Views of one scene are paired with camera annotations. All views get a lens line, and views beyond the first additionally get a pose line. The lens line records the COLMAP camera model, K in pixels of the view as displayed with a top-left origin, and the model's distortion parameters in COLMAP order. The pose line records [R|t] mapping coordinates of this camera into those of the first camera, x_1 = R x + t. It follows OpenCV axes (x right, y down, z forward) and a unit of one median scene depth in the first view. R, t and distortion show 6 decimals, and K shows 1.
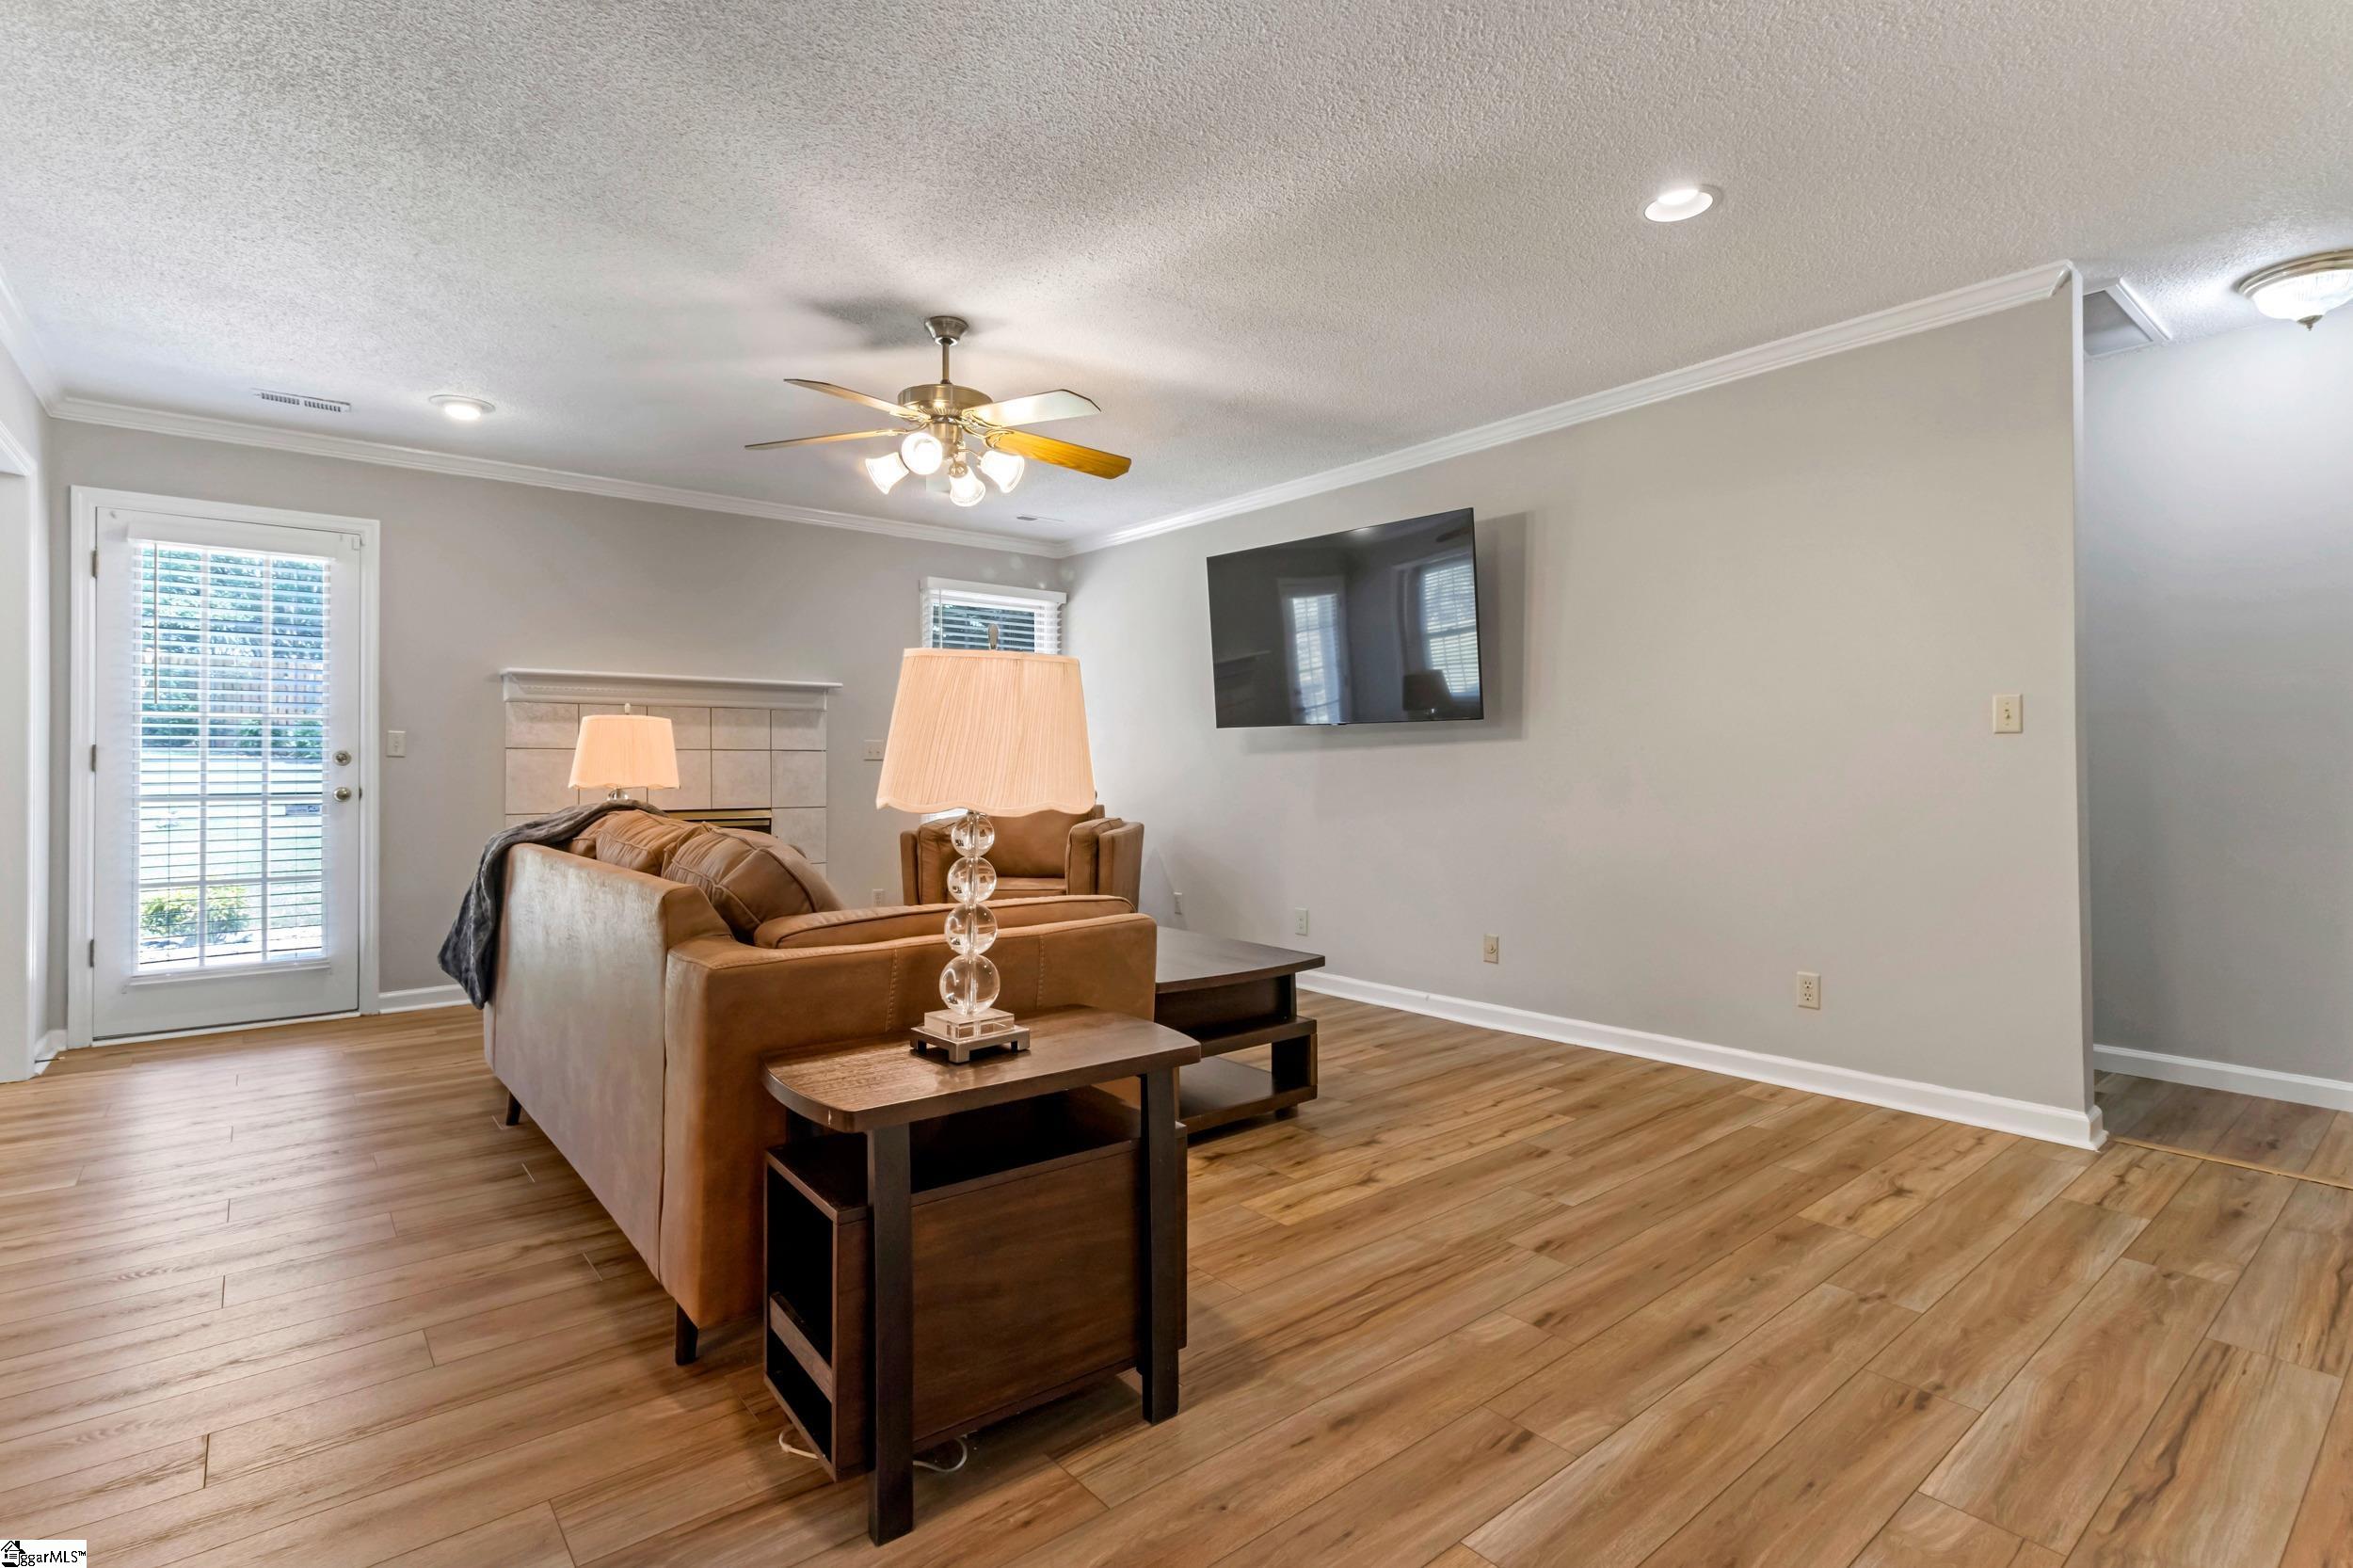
lens RADIAL K [[1129.3, 0, 1175.5], [0, 1129.3, 756.4], [0, 0, 1]] dist [0.002978, 0.000756]
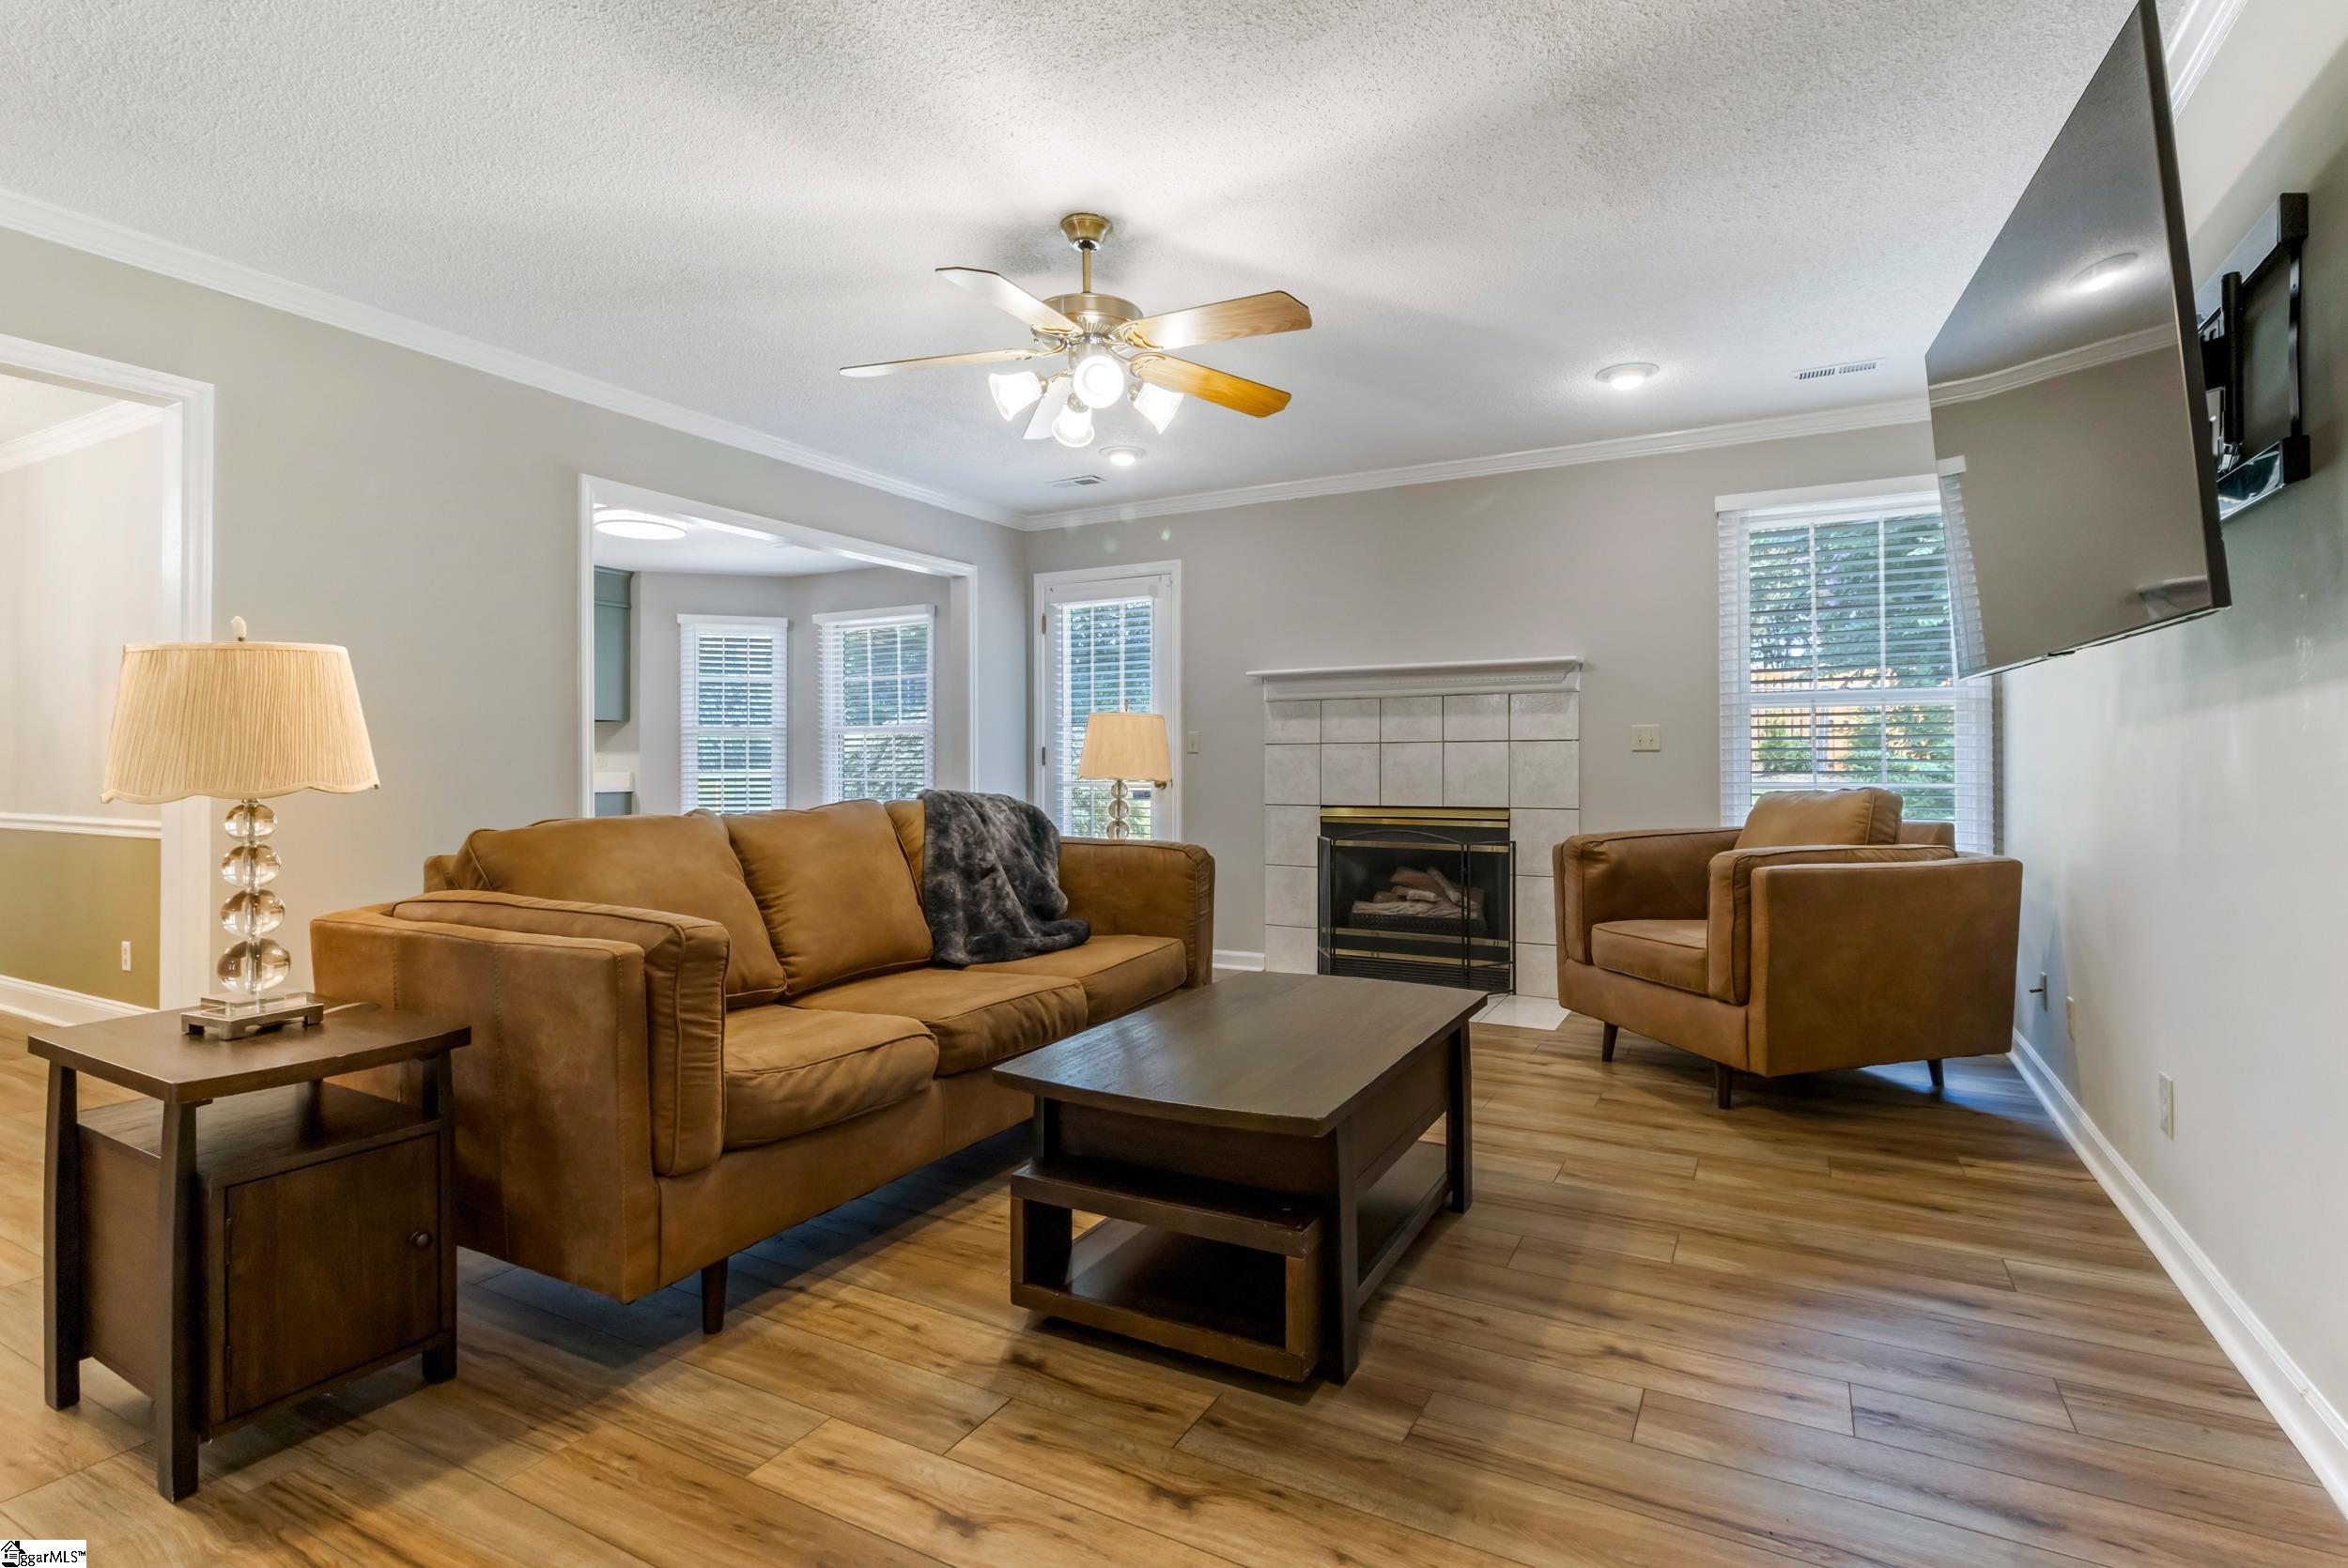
lens RADIAL K [[1126.7, 0, 1173.0], [0, 1126.7, 756.5], [0, 0, 1]] dist [0.002978, 0.000756]
pose [[0.377447, -0.007874, -0.925998, 0.585488], [0.010618, 0.999935, -0.004175, 0.012395], [0.925970, -0.008256, 0.377506, 0.741005]]
